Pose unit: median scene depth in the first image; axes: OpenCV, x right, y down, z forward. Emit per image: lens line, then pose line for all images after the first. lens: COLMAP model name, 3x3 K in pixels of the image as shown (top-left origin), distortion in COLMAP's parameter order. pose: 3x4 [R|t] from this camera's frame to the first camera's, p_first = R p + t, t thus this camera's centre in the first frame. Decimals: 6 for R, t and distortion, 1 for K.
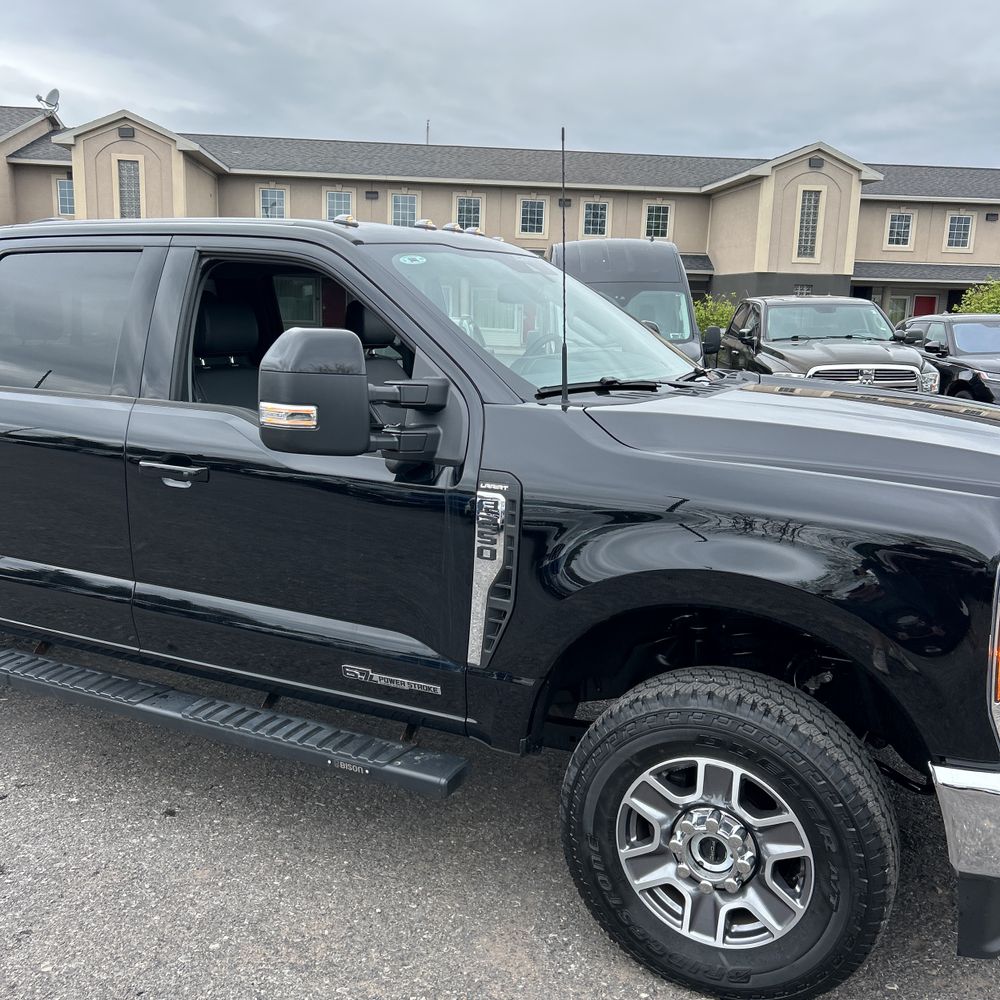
lens RADIAL K [[1008.7, 0, 497.3], [0, 1008.7, 495.2], [0, 0, 1]] dist [0.015223, 0.000000]
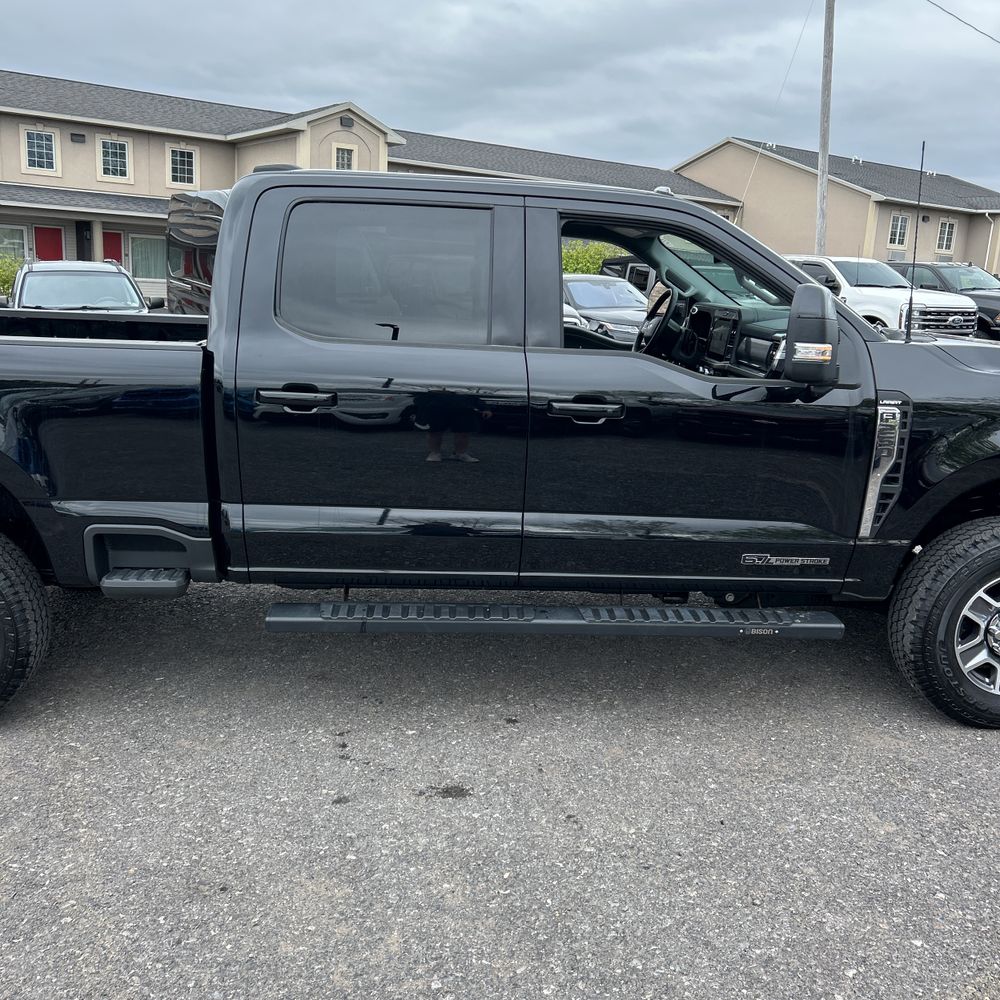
lens RADIAL K [[1008.7, 0, 503.4], [0, 1008.7, 501.1], [0, 0, 1]] dist [0.015223, 0.000000]
pose [[0.861123, -0.092196, 0.499967, -0.265998], [0.066368, 0.995390, 0.069244, -0.001316], [-0.504046, -0.026445, 0.863272, 0.016630]]
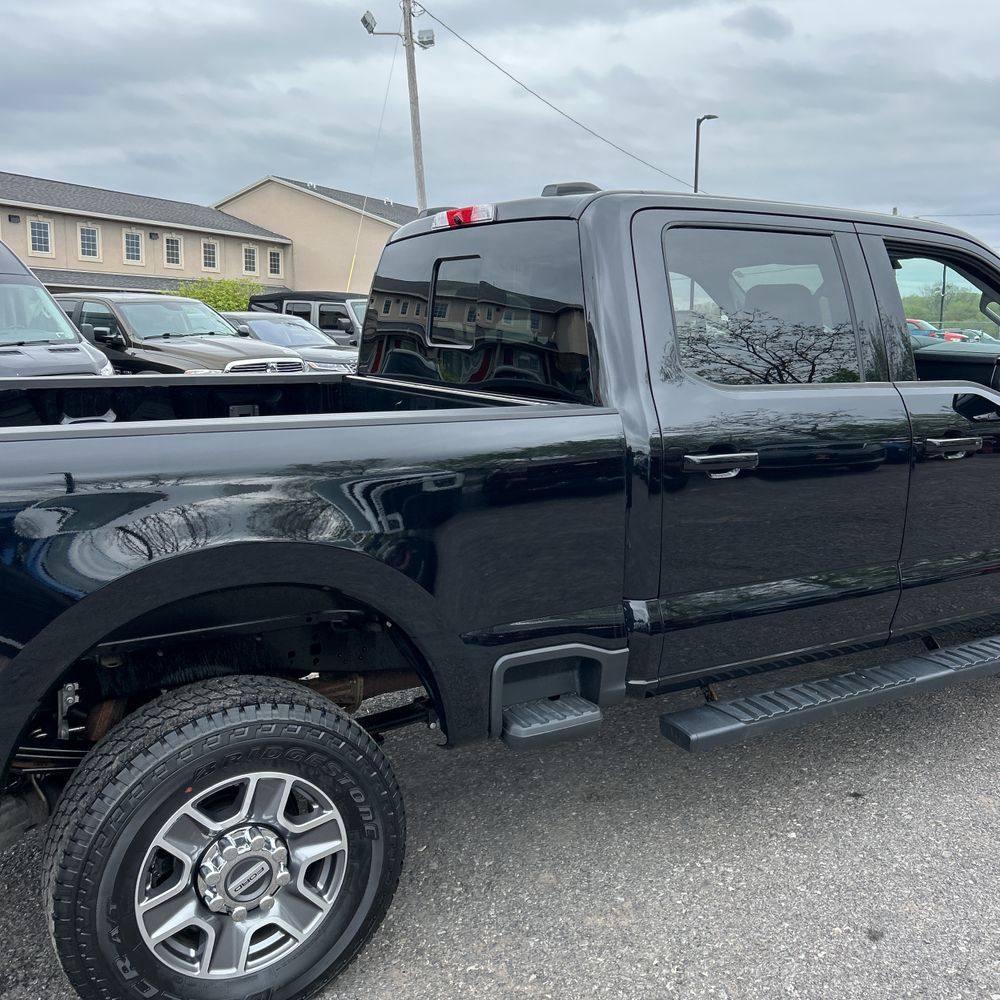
lens RADIAL K [[1008.7, 0, 496.6], [0, 1008.7, 480.8], [0, 0, 1]] dist [0.015223, 0.000000]
pose [[0.548379, -0.139487, 0.824514, -0.401467], [0.152442, 0.986143, 0.065442, -0.035096], [-0.822217, 0.089804, 0.562044, 0.215826]]
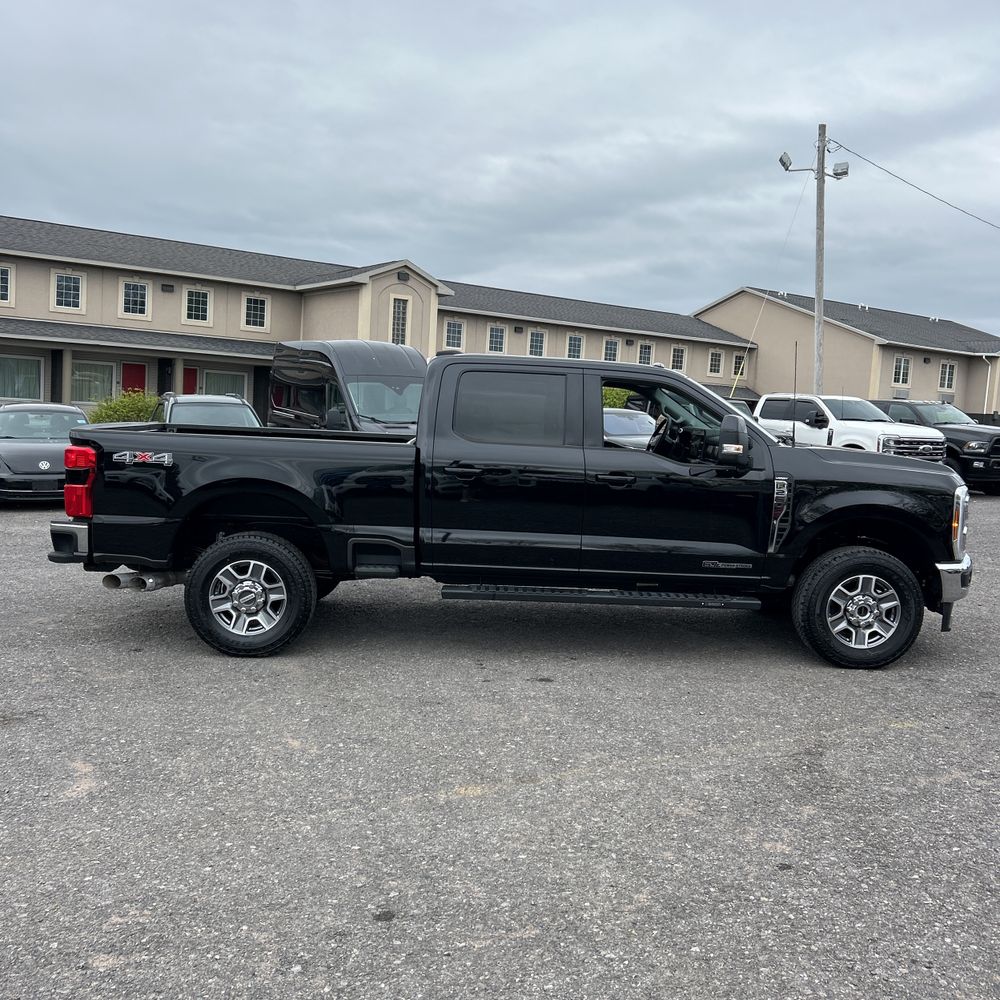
lens RADIAL K [[1008.7, 0, 511.6], [0, 1008.7, 494.0], [0, 0, 1]] dist [0.015223, 0.000000]
pose [[0.871986, -0.016163, 0.489264, -0.421384], [0.055902, 0.996204, -0.066721, 0.037116], [-0.486329, 0.085531, 0.869580, -0.200184]]
